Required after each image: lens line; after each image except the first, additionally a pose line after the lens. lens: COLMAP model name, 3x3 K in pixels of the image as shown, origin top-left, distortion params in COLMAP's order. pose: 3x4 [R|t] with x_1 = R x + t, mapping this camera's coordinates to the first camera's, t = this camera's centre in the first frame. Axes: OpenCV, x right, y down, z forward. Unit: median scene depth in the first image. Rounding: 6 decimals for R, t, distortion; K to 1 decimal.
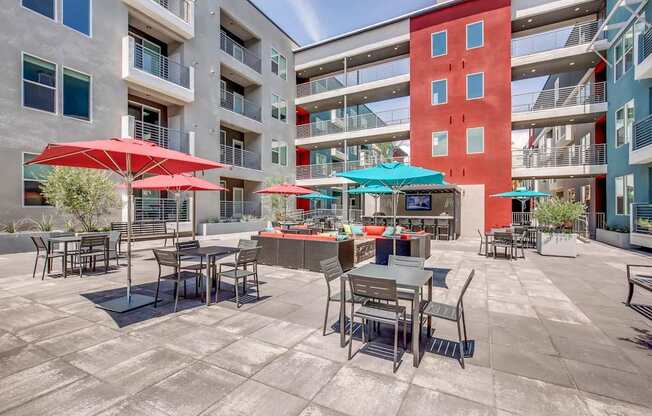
lens RADIAL K [[295.9, 0, 328.3], [0, 295.9, 209.7], [0, 0, 1]] dist [0.005382, 0.000161]
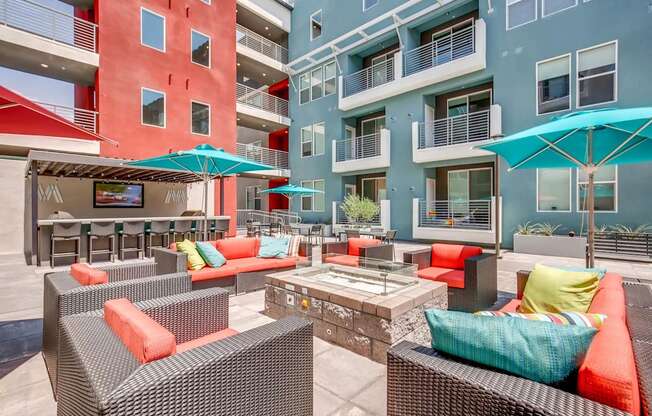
lens RADIAL K [[295.9, 0, 327.7], [0, 295.9, 205.6], [0, 0, 1]] dist [0.005382, 0.000161]
pose [[0.274020, 0.008955, 0.961682, -0.143482], [0.003657, 0.999940, -0.010354, 0.004594], [-0.961717, 0.006354, 0.273971, 0.411668]]
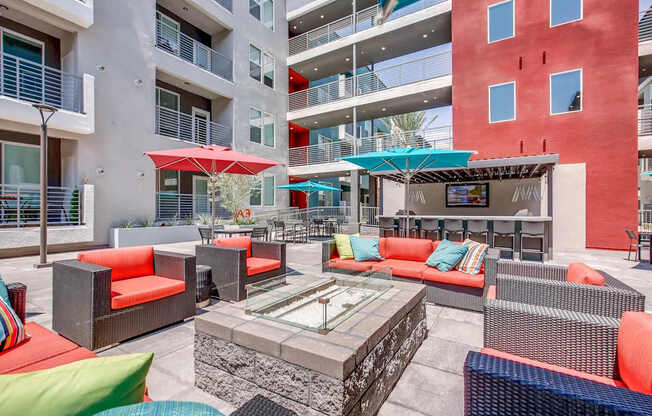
lens RADIAL K [[295.9, 0, 323.7], [0, 295.9, 208.0], [0, 0, 1]] dist [0.005382, 0.000161]
pose [[0.997472, -0.002093, -0.071037, 0.037043], [0.001657, 0.999979, -0.006196, 0.007005], [0.071048, 0.006063, 0.997454, 0.314800]]
